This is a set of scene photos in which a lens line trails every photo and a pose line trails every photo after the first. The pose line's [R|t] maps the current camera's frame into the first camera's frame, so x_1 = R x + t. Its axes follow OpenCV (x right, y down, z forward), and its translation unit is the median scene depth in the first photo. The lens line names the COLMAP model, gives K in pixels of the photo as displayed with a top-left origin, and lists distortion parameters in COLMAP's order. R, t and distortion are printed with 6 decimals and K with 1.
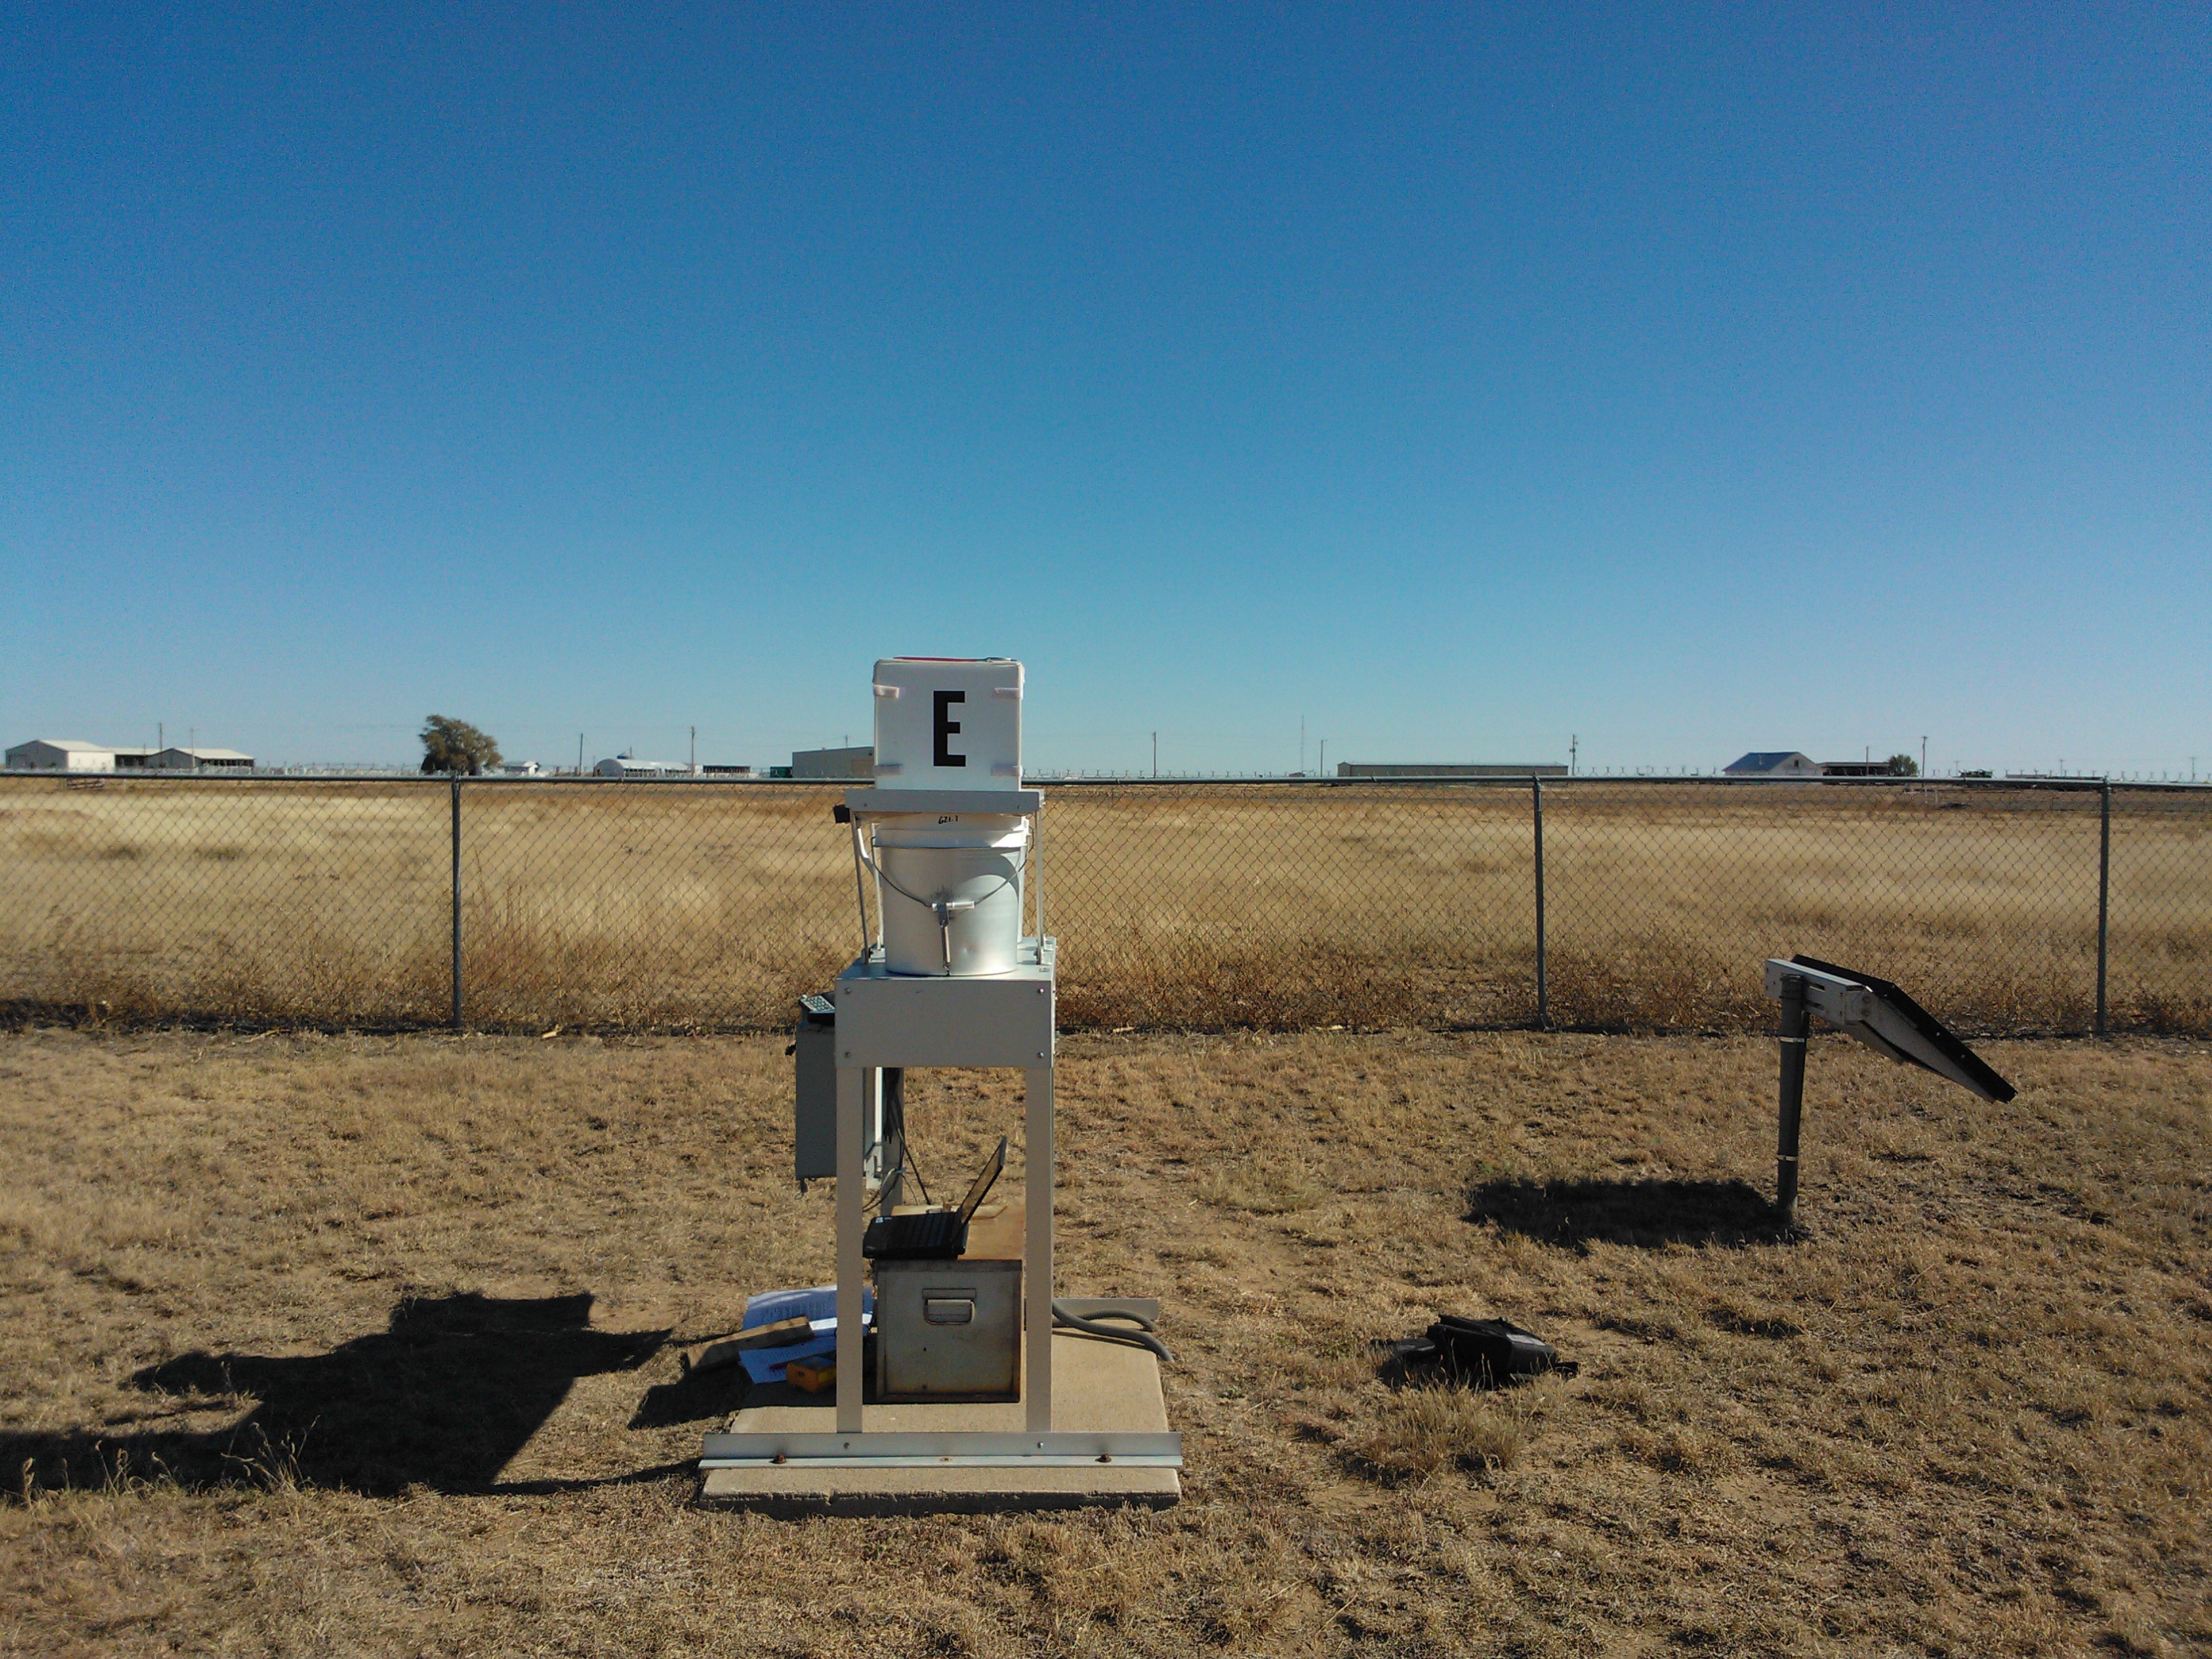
lens RADIAL K [[1835.6, 0, 1106.0], [0, 1835.6, 829.5], [0, 0, 1]] dist [0.110344, -0.249460]
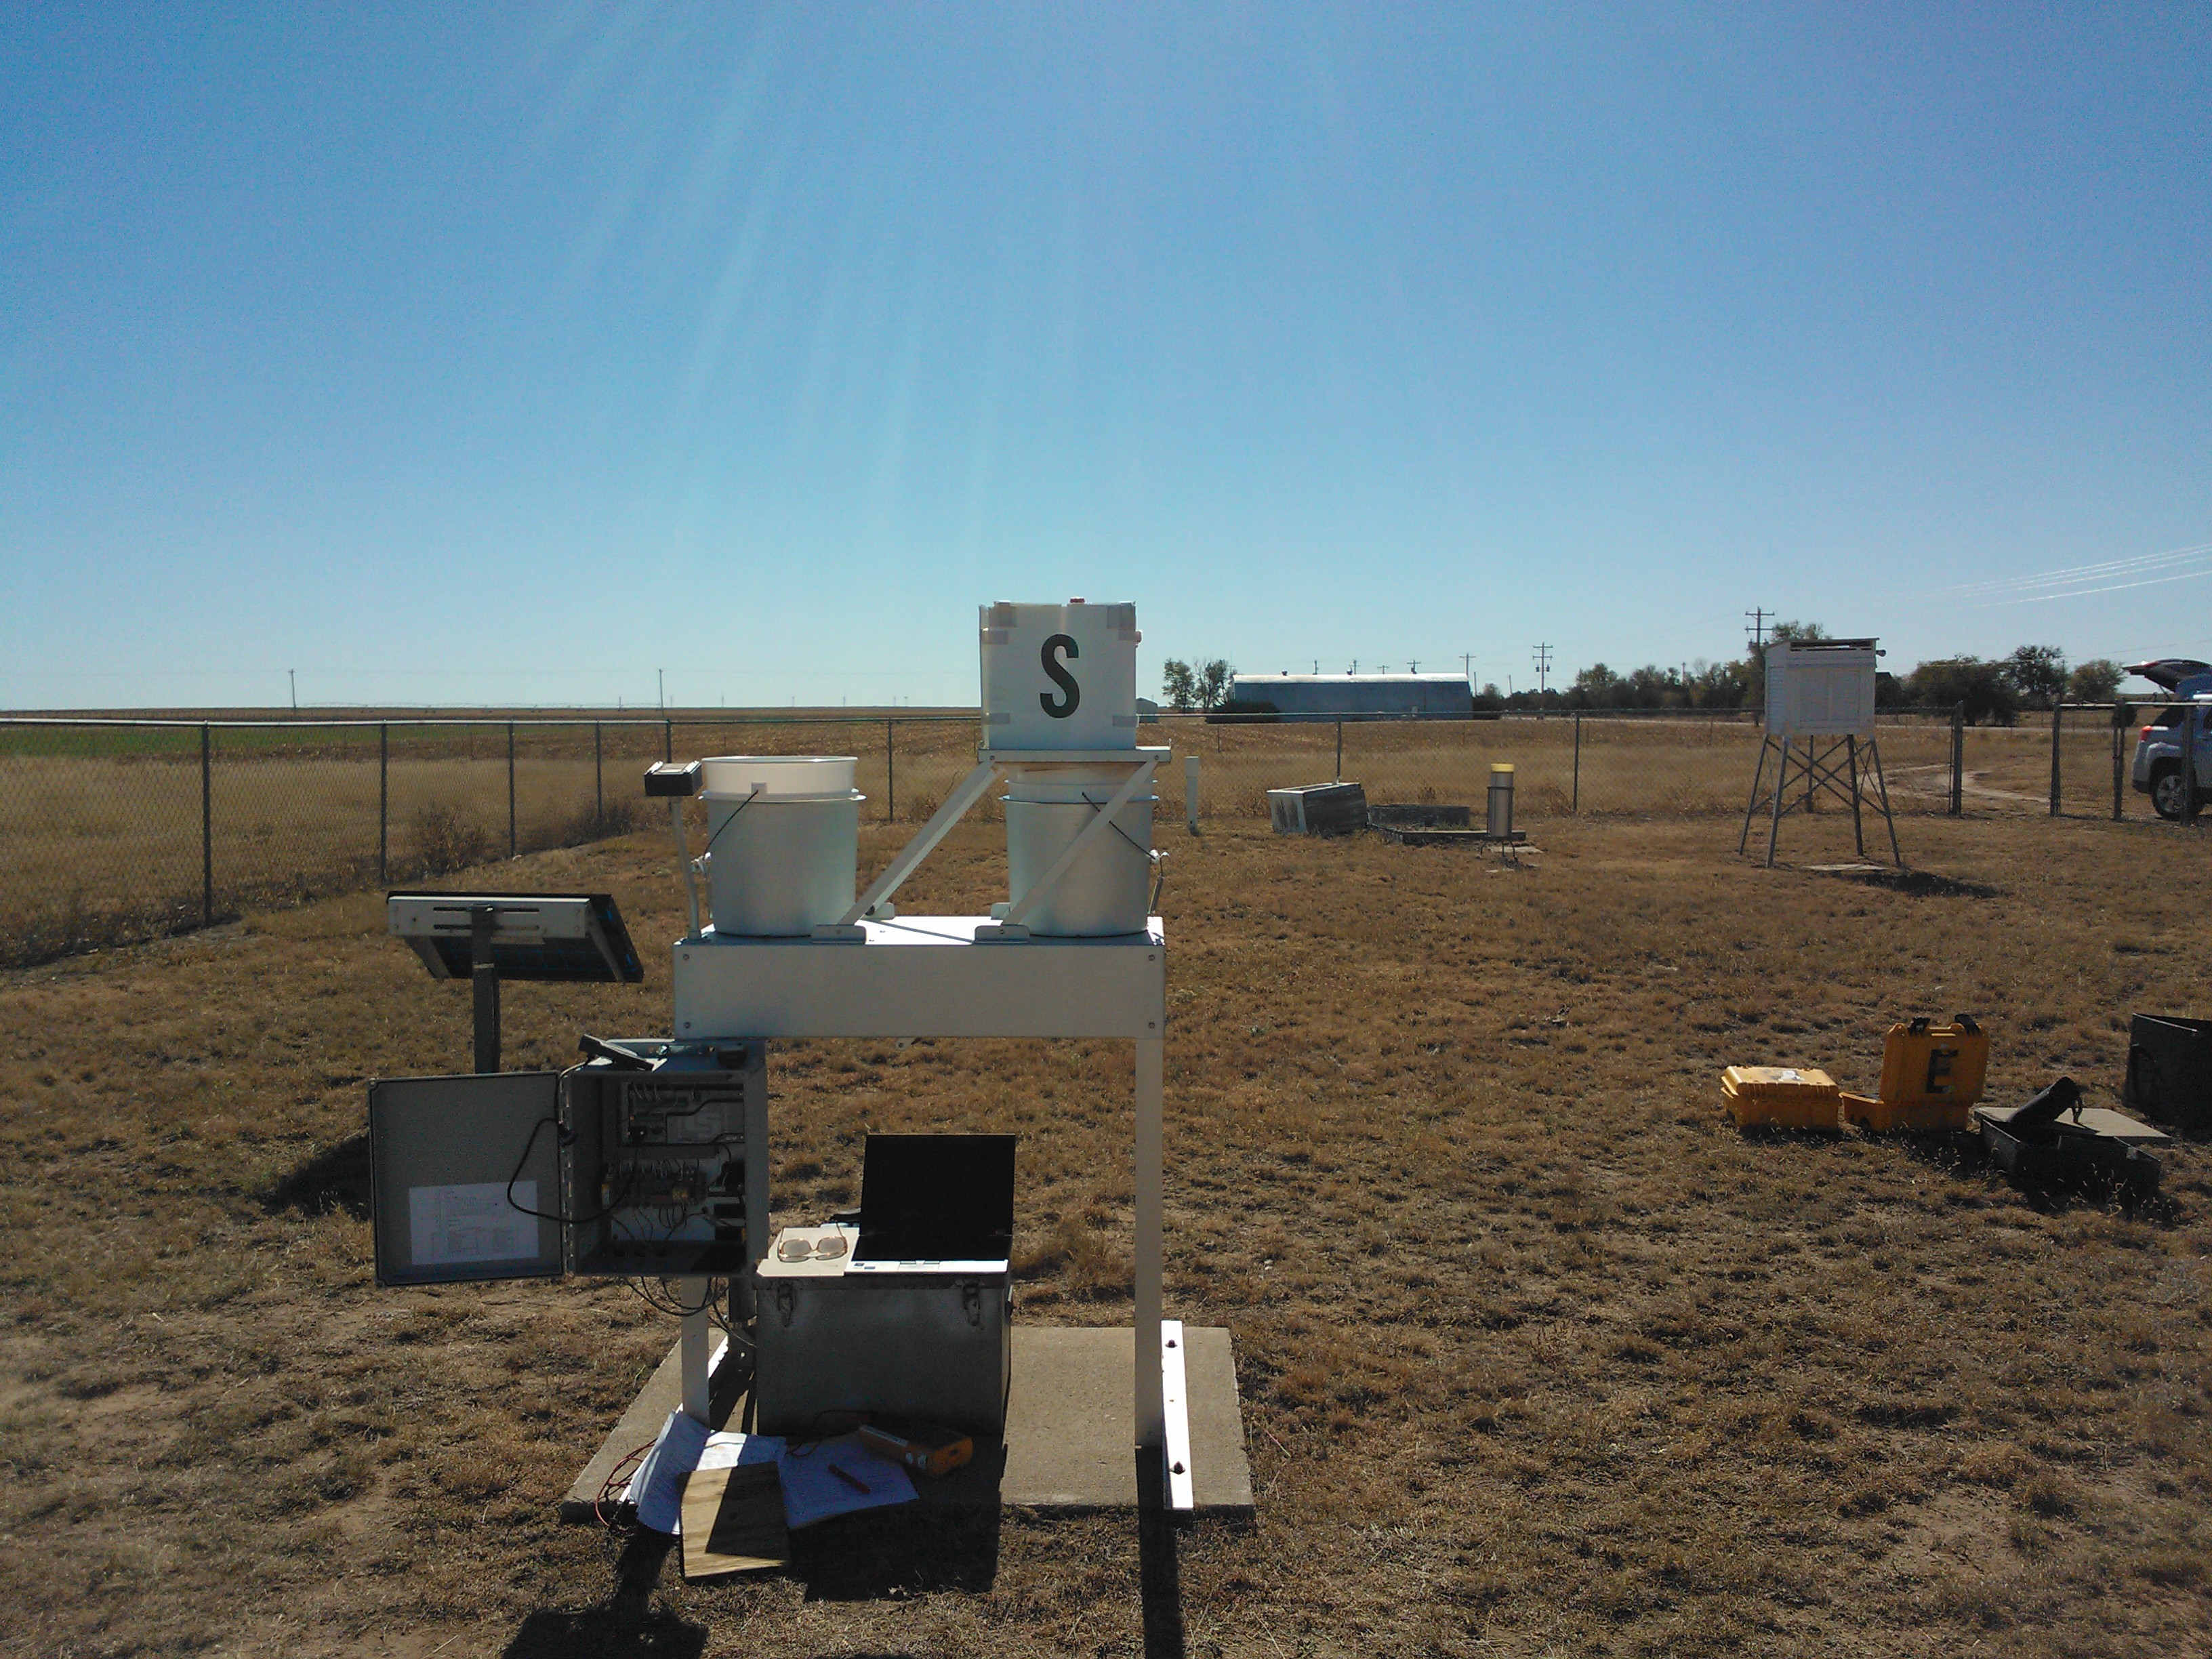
lens RADIAL K [[1835.6, 0, 1106.0], [0, 1835.6, 829.5], [0, 0, 1]] dist [0.110344, -0.249460]
pose [[0.027957, -0.073894, 0.996874, -0.950548], [0.035506, 0.996708, 0.072886, -0.040859], [-0.998978, 0.033357, 0.030488, 0.880113]]
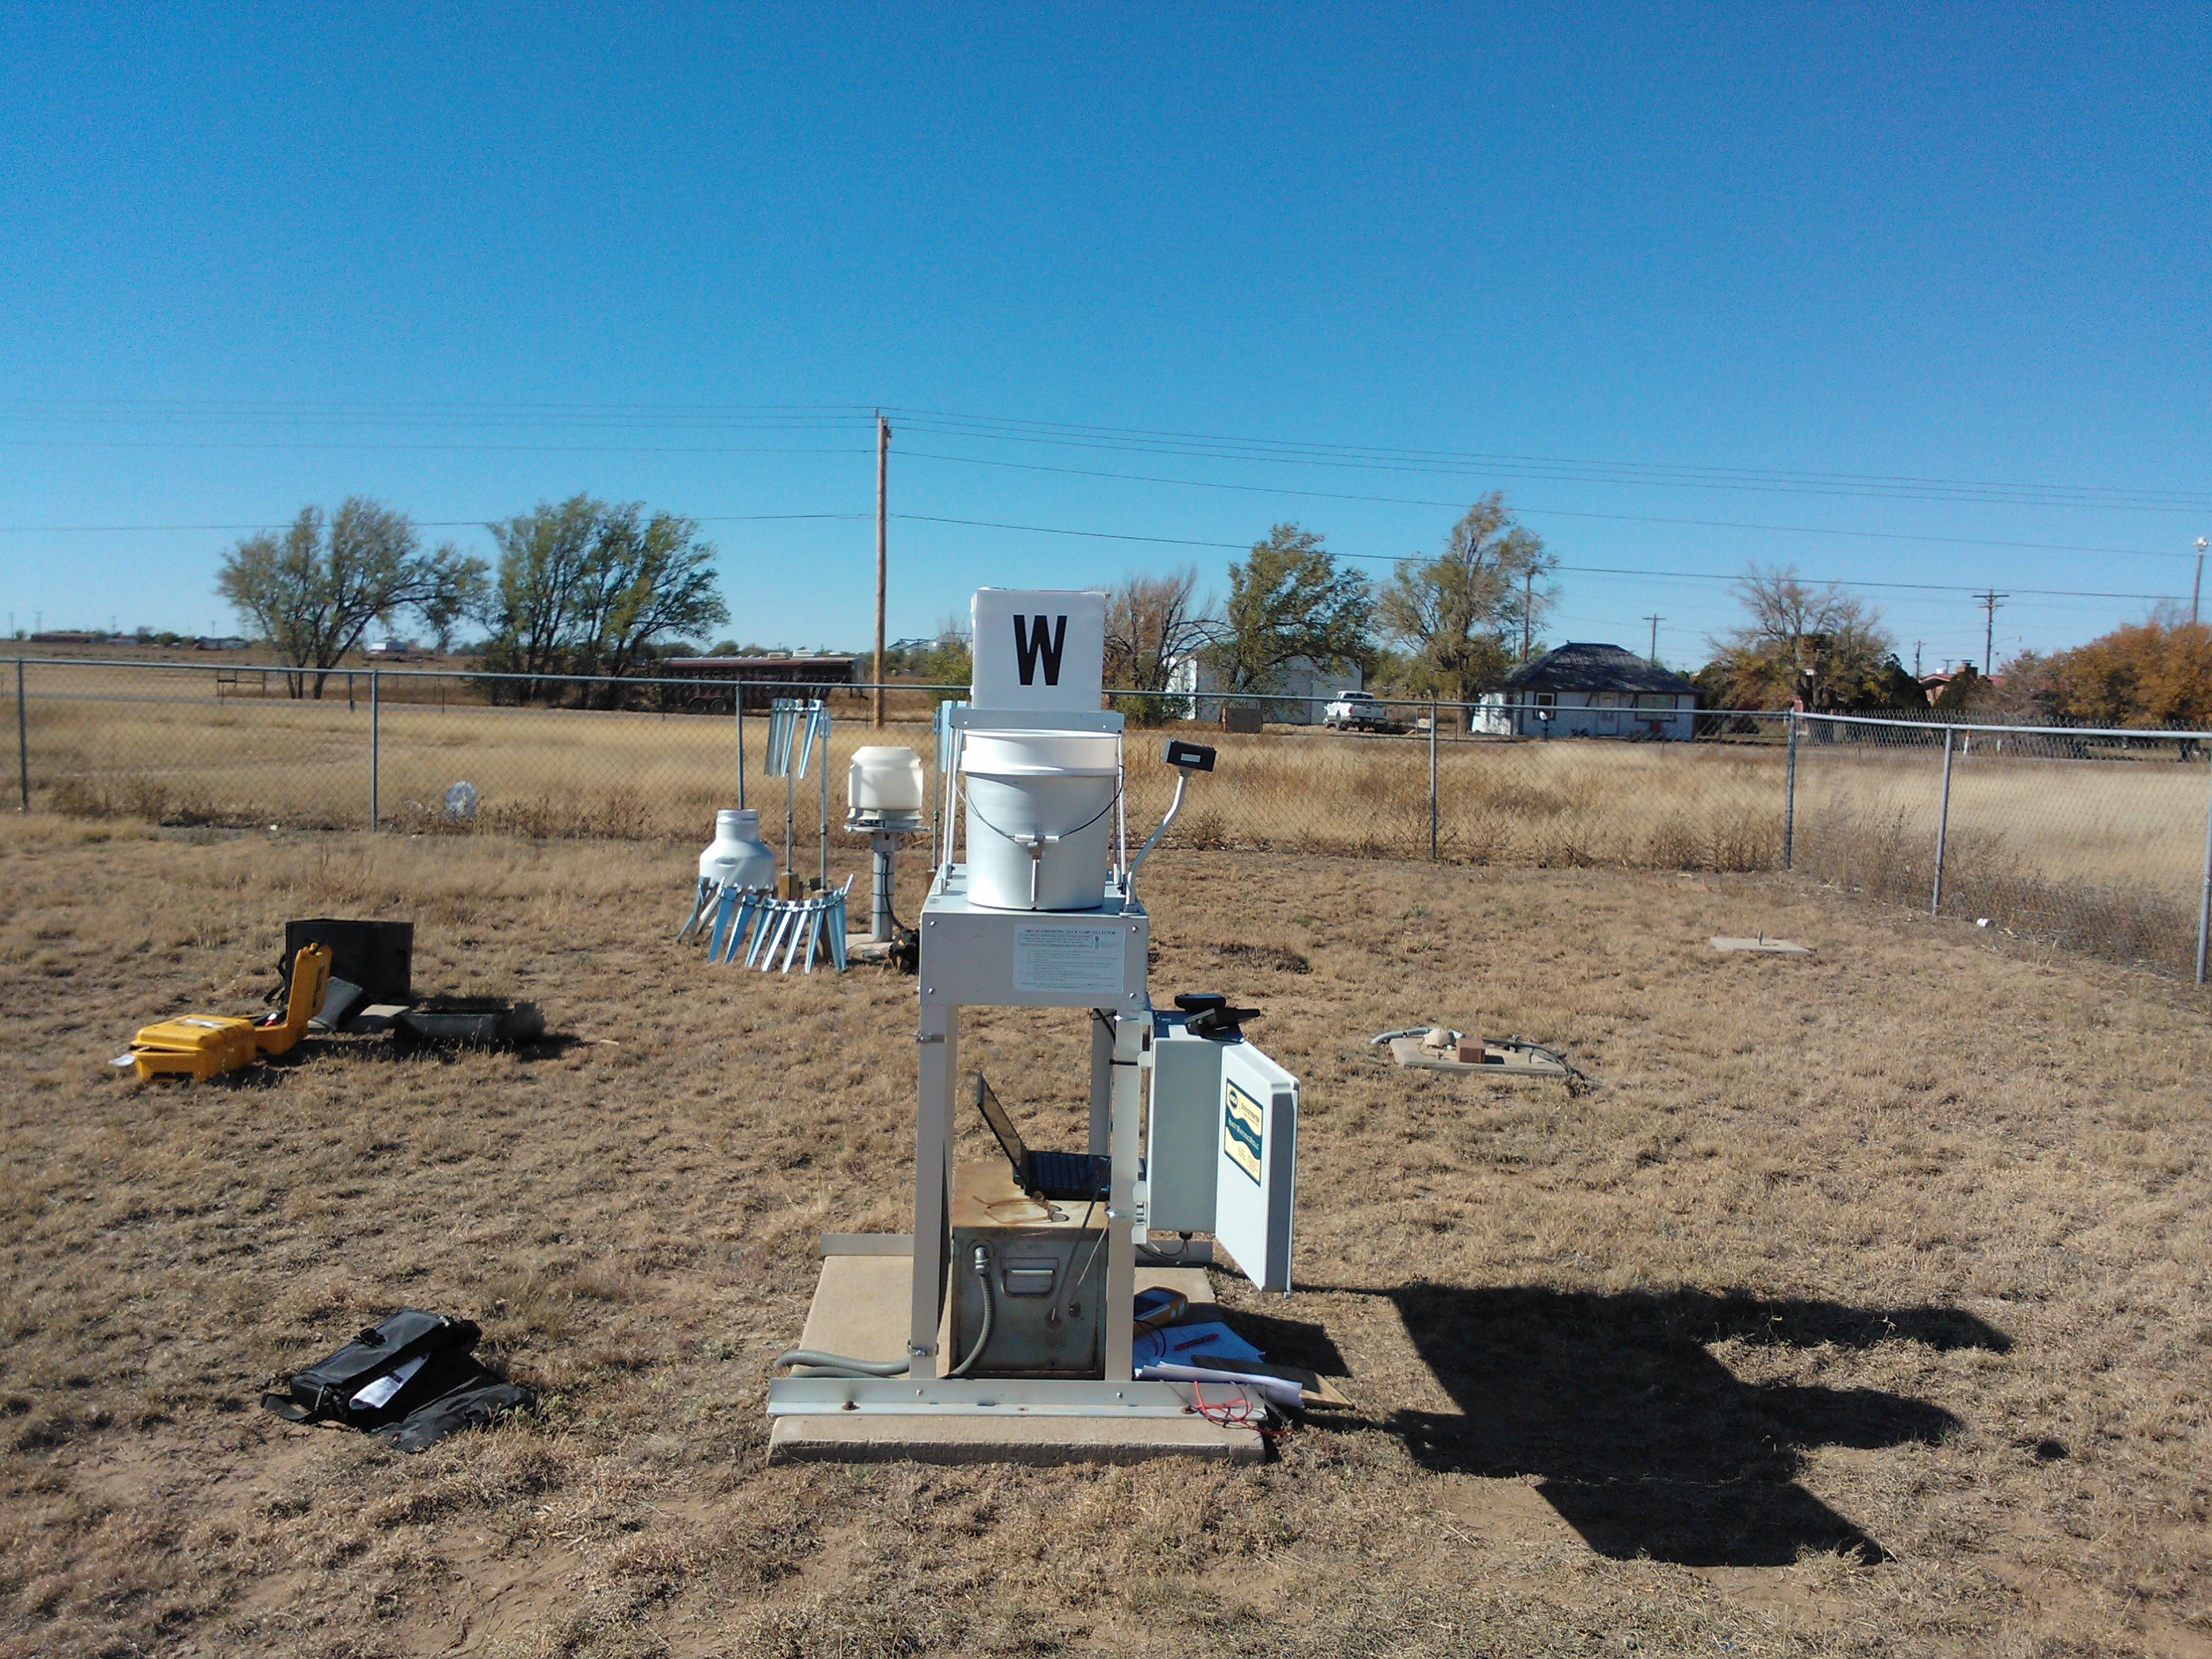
lens RADIAL K [[1835.6, 0, 1106.0], [0, 1835.6, 829.5], [0, 0, 1]] dist [0.110344, -0.249460]
pose [[-0.997701, -0.037405, -0.056507, -0.063313], [-0.043319, 0.993278, 0.107343, -0.064744], [0.052112, 0.109544, -0.992615, 1.929389]]
